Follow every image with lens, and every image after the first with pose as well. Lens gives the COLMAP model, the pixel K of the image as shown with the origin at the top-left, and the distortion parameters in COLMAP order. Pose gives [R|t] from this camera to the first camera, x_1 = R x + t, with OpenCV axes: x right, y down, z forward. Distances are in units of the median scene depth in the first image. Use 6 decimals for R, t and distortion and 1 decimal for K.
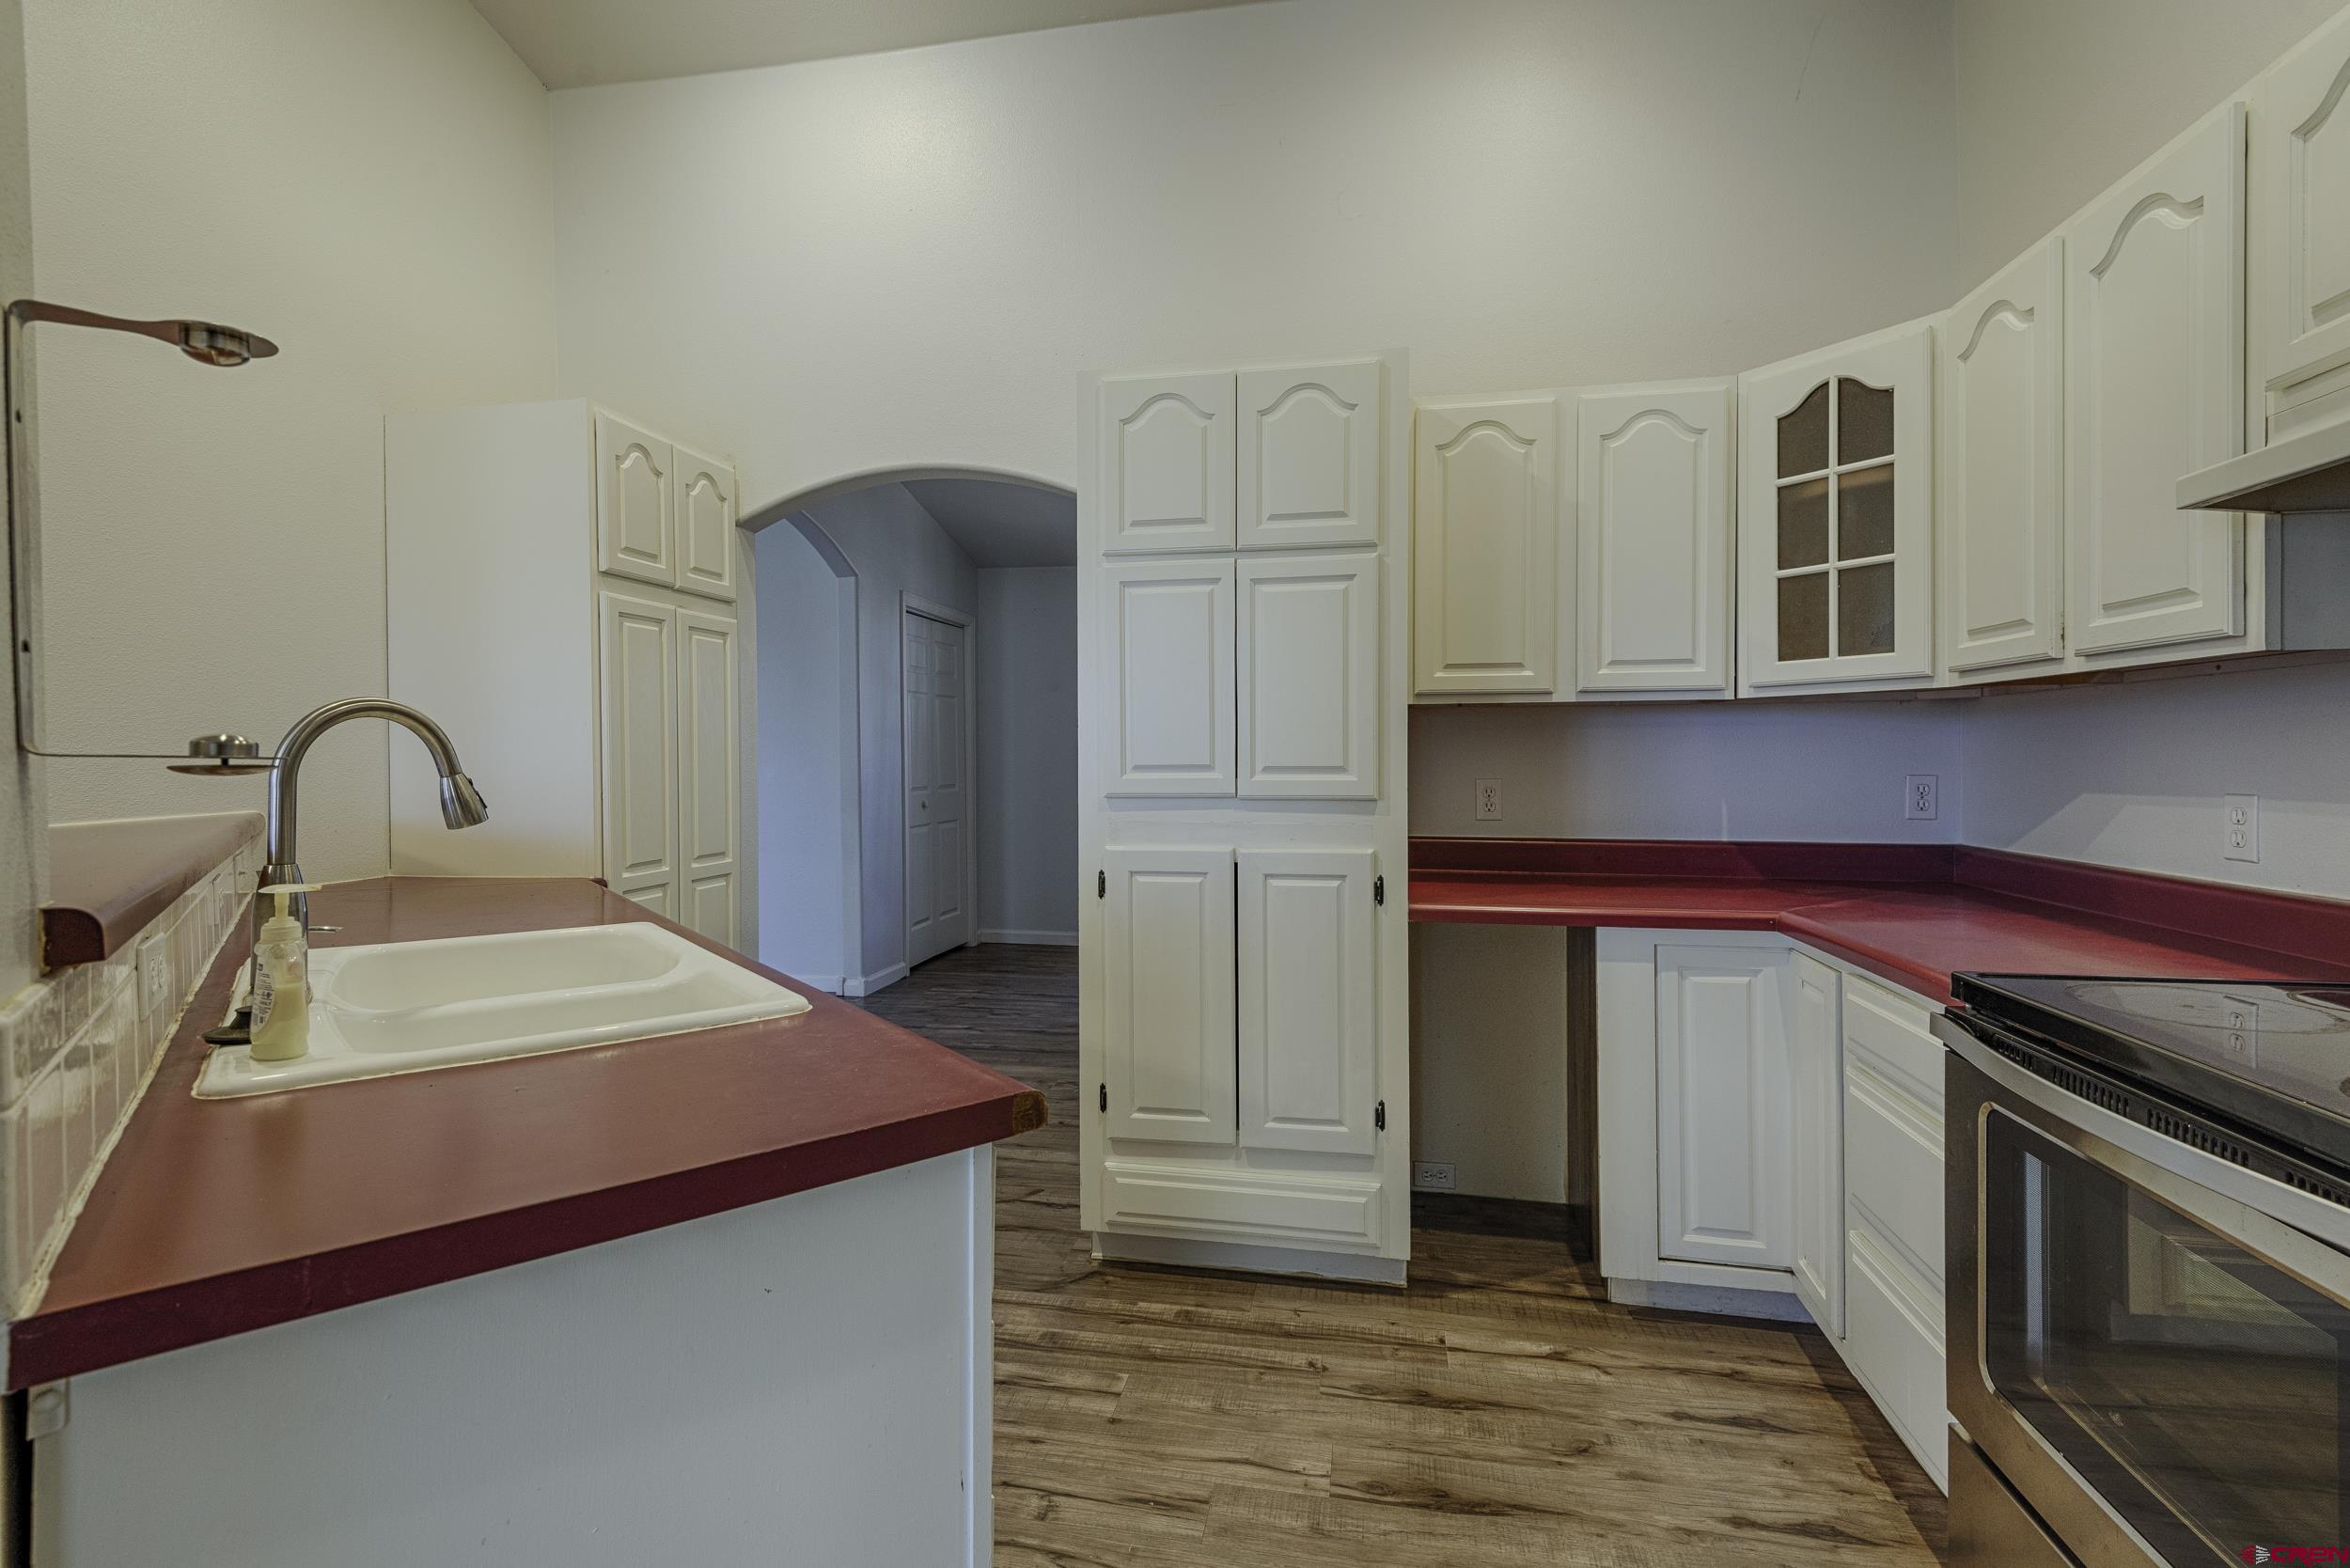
lens RADIAL K [[1064.5, 0, 1185.0], [0, 1064.5, 770.0], [0, 0, 1]] dist [0.030489, -0.014582]
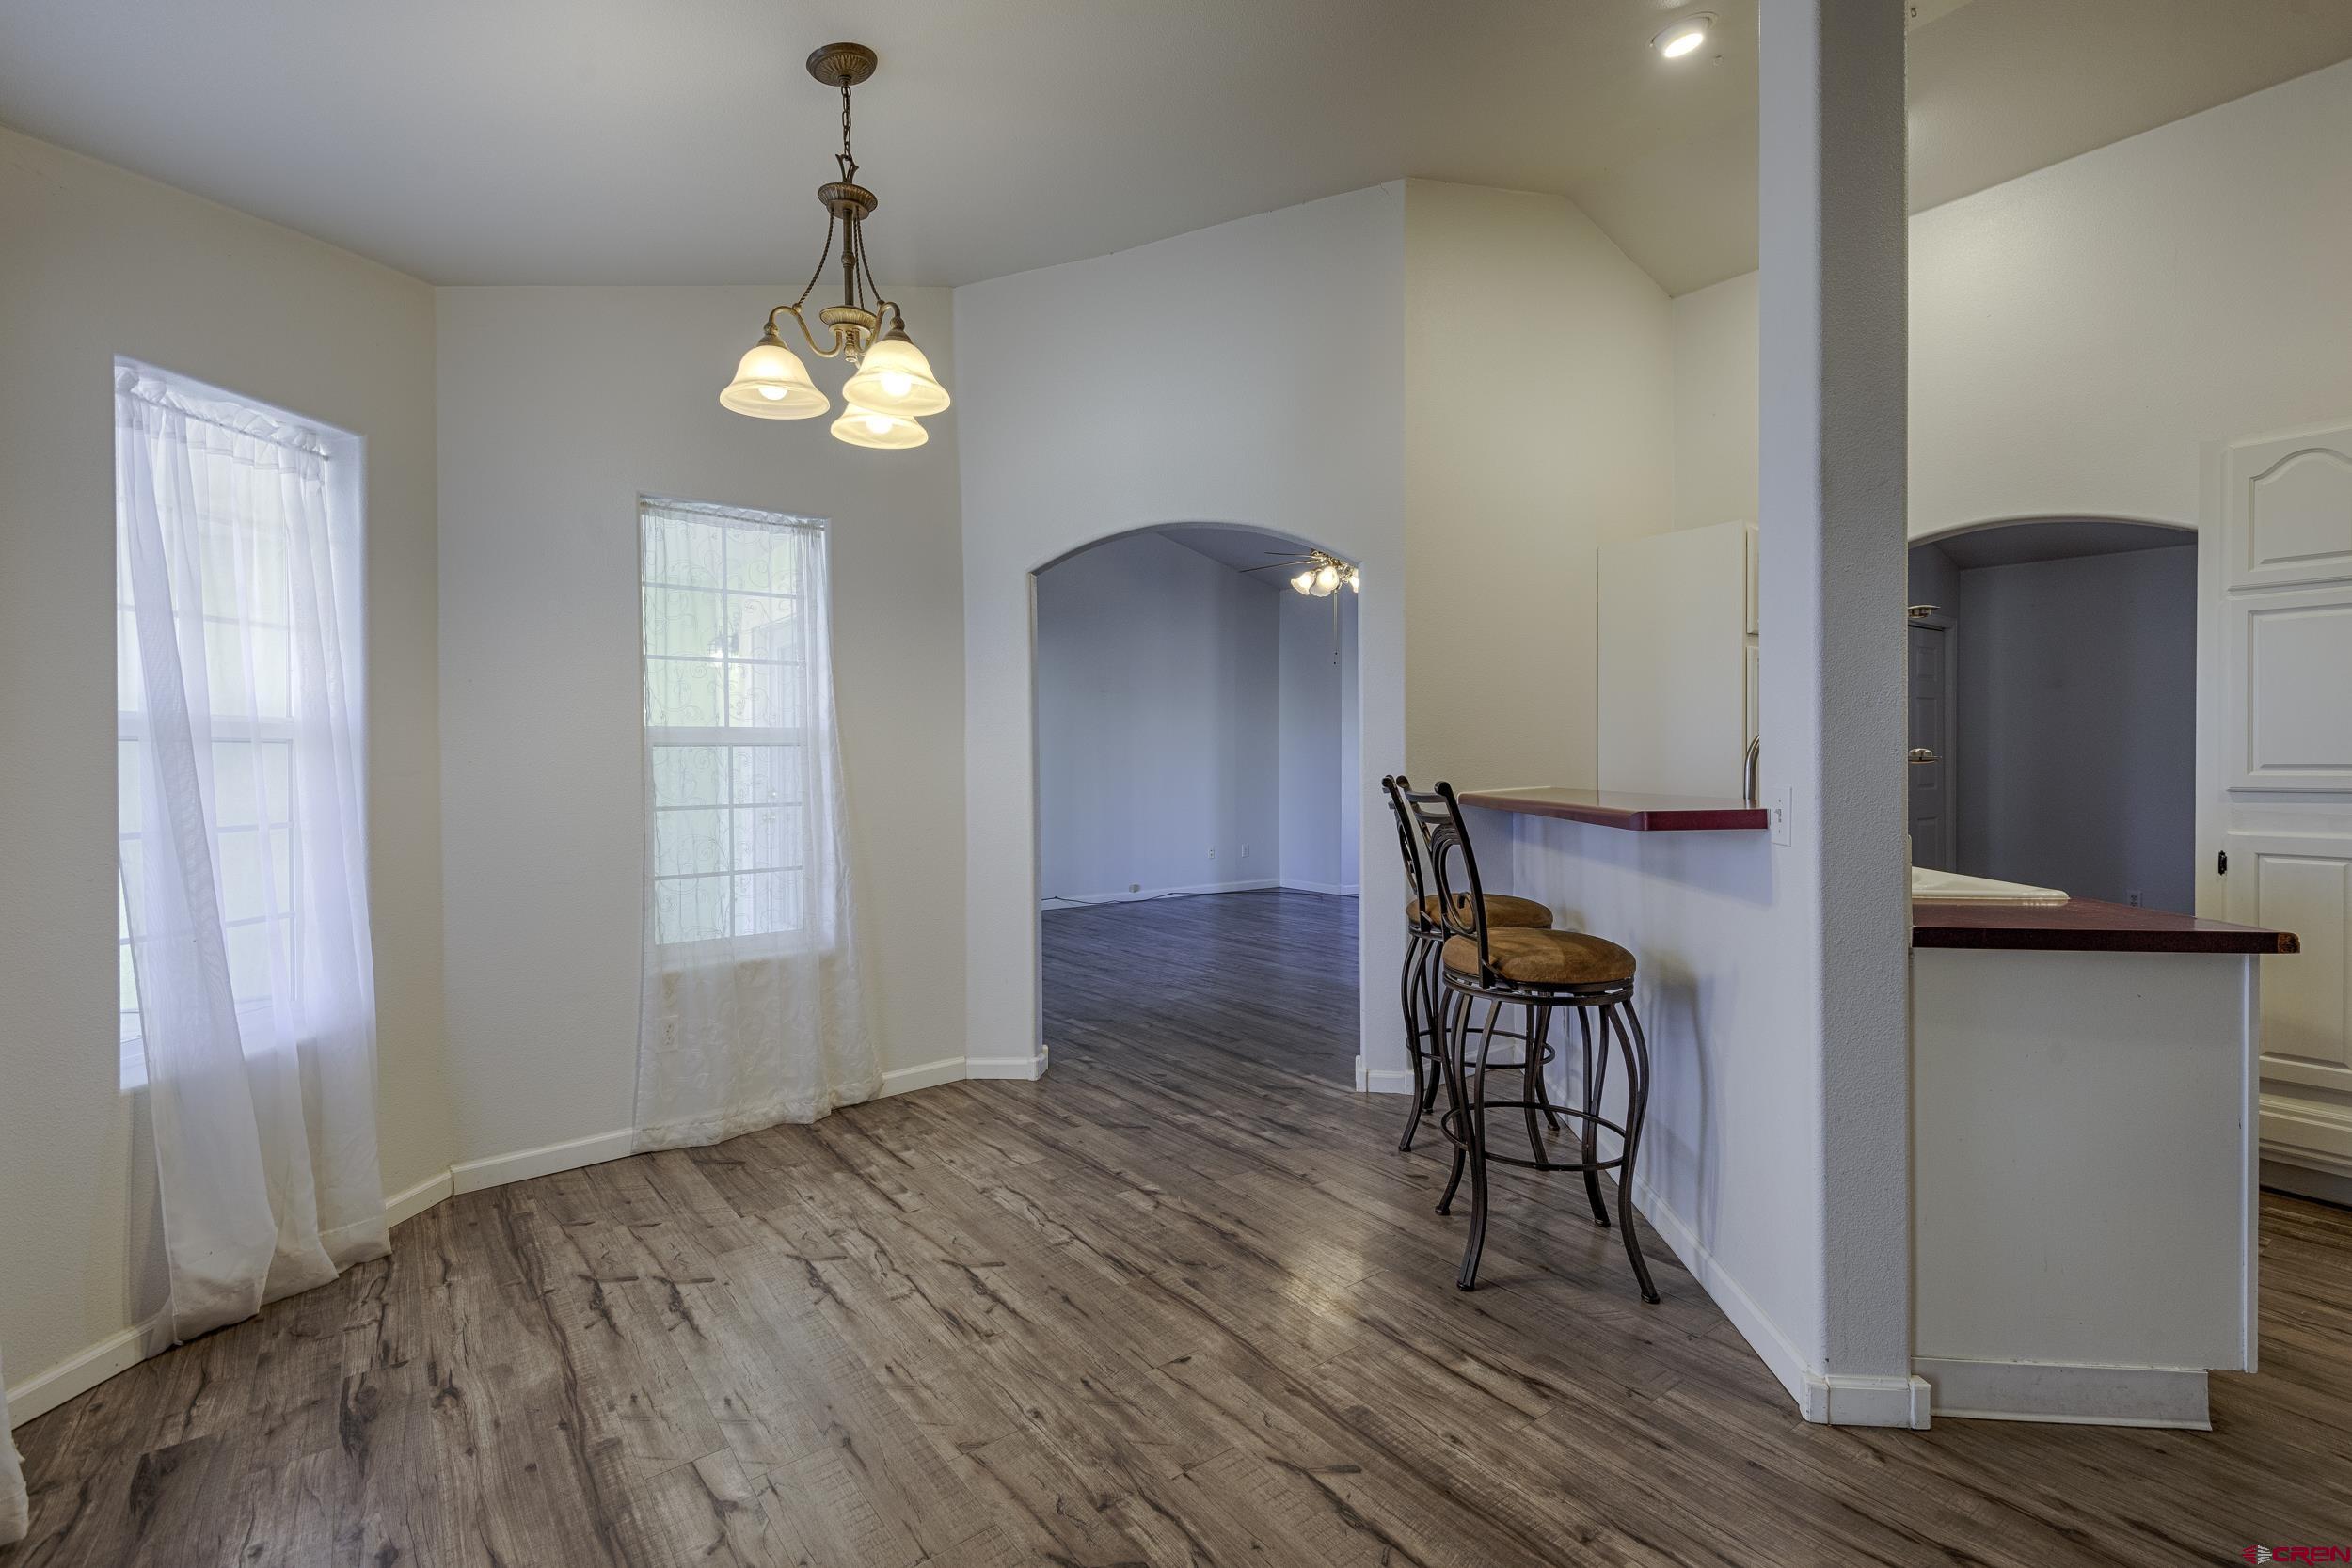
lens RADIAL K [[1065.2, 0, 1187.2], [0, 1065.2, 761.1], [0, 0, 1]] dist [0.030489, -0.014582]
pose [[0.736791, 0.005248, -0.676100, -0.119865], [-0.010937, 0.999932, -0.004156, 0.010961], [0.676032, 0.010457, 0.736798, -0.725735]]
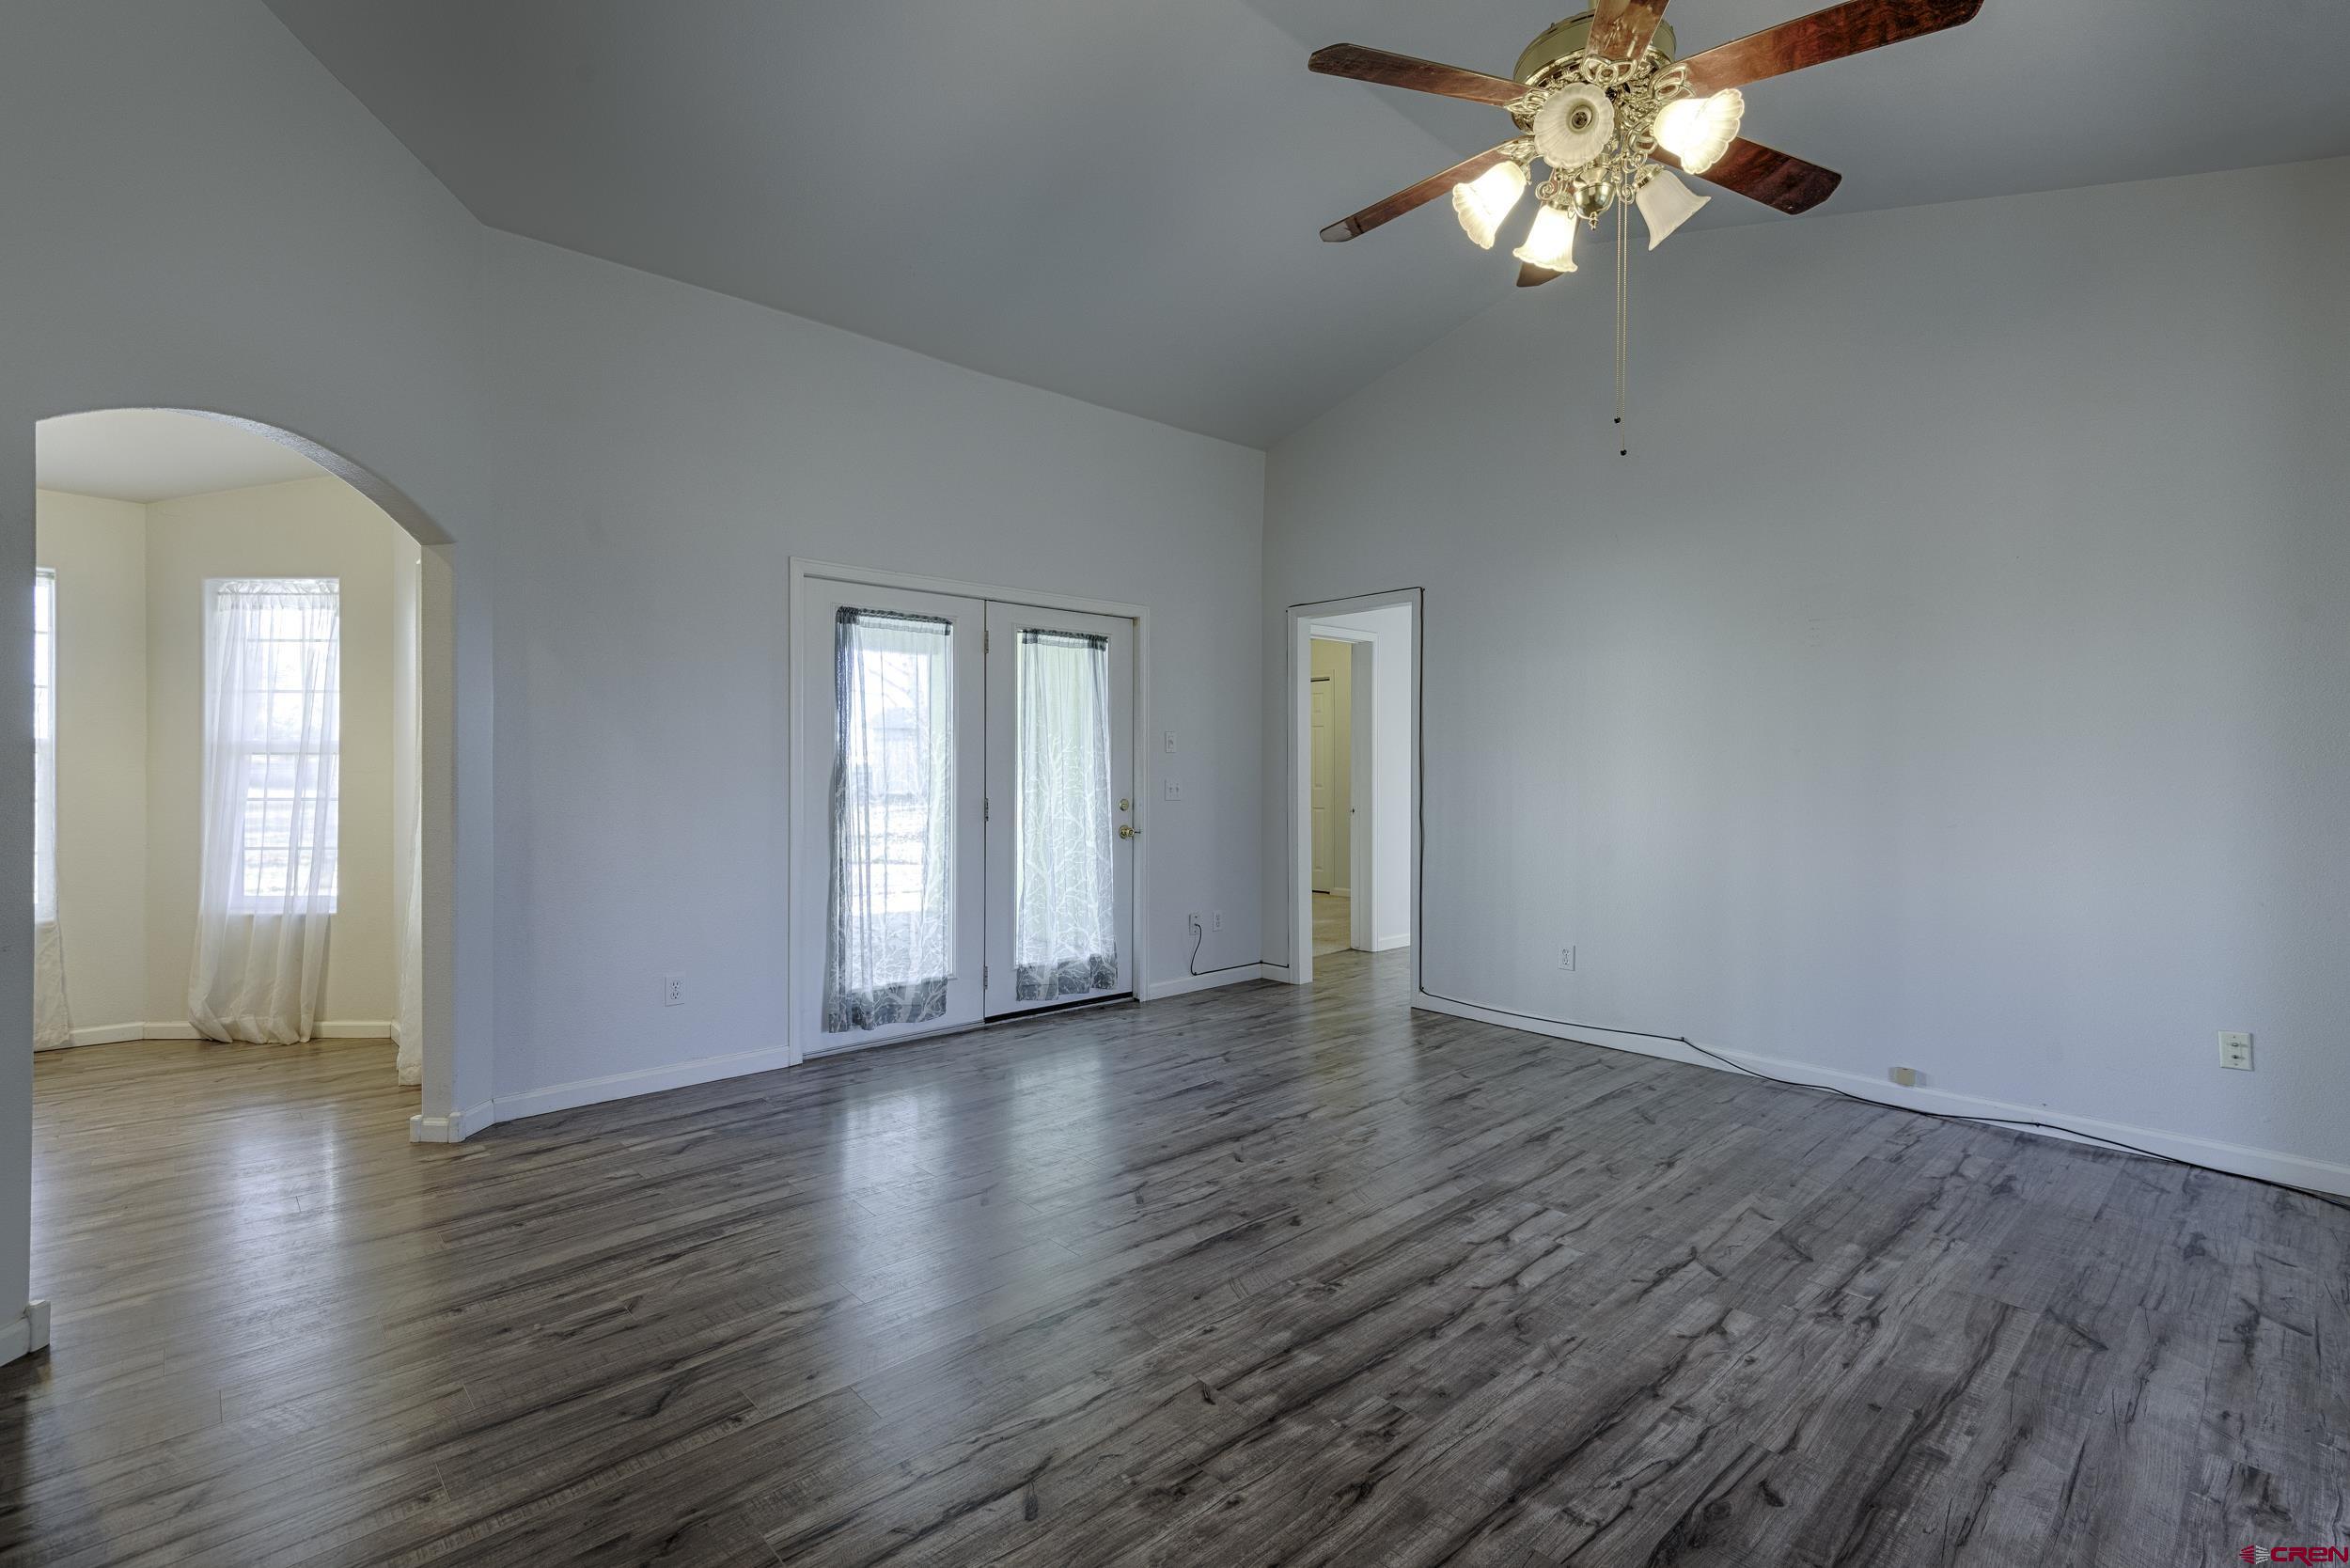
lens RADIAL K [[1064.5, 0, 1185.9], [0, 1064.5, 763.3], [0, 0, 1]] dist [0.030489, -0.014582]
pose [[-0.595609, 0.001051, -0.803274, -0.886594], [-0.010899, 0.999897, 0.009389, -0.023146], [0.803201, 0.014347, -0.595536, 2.040781]]
